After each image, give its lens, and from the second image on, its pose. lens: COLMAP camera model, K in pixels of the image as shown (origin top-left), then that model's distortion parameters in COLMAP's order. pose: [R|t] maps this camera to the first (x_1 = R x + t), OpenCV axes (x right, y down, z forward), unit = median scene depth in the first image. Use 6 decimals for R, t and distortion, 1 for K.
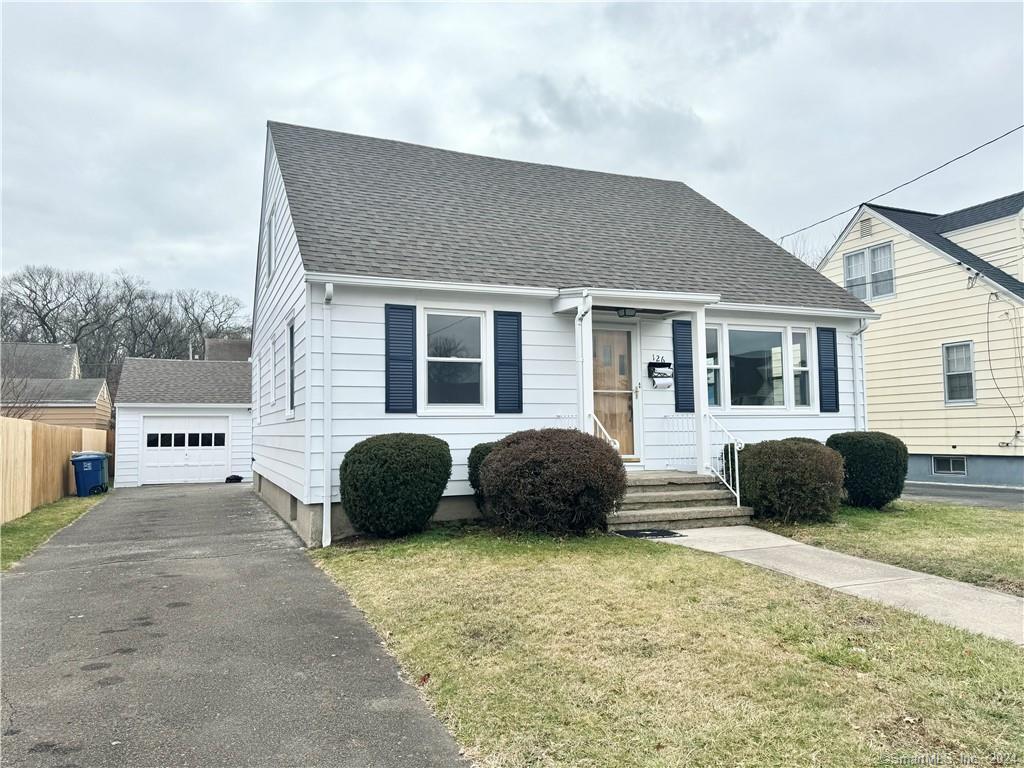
lens RADIAL K [[712.3, 0, 508.6], [0, 712.3, 383.5], [0, 0, 1]] dist [0.166371, -0.292593]
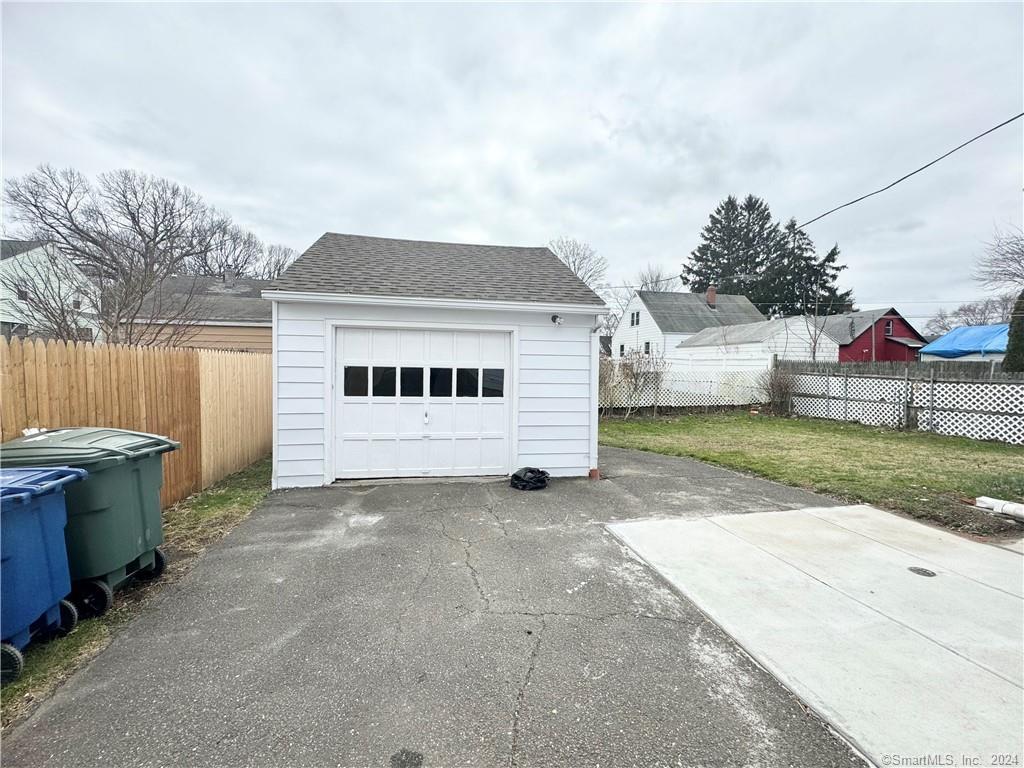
lens RADIAL K [[425.0, 0, 510.8], [0, 425.0, 384.0], [0, 0, 1]] dist [-0.000230, 0.000038]
pose [[0.975269, 0.037213, -0.217868, -0.679919], [-0.012980, 0.993666, 0.111620, 0.099312], [0.220642, -0.106031, 0.969574, 1.538783]]
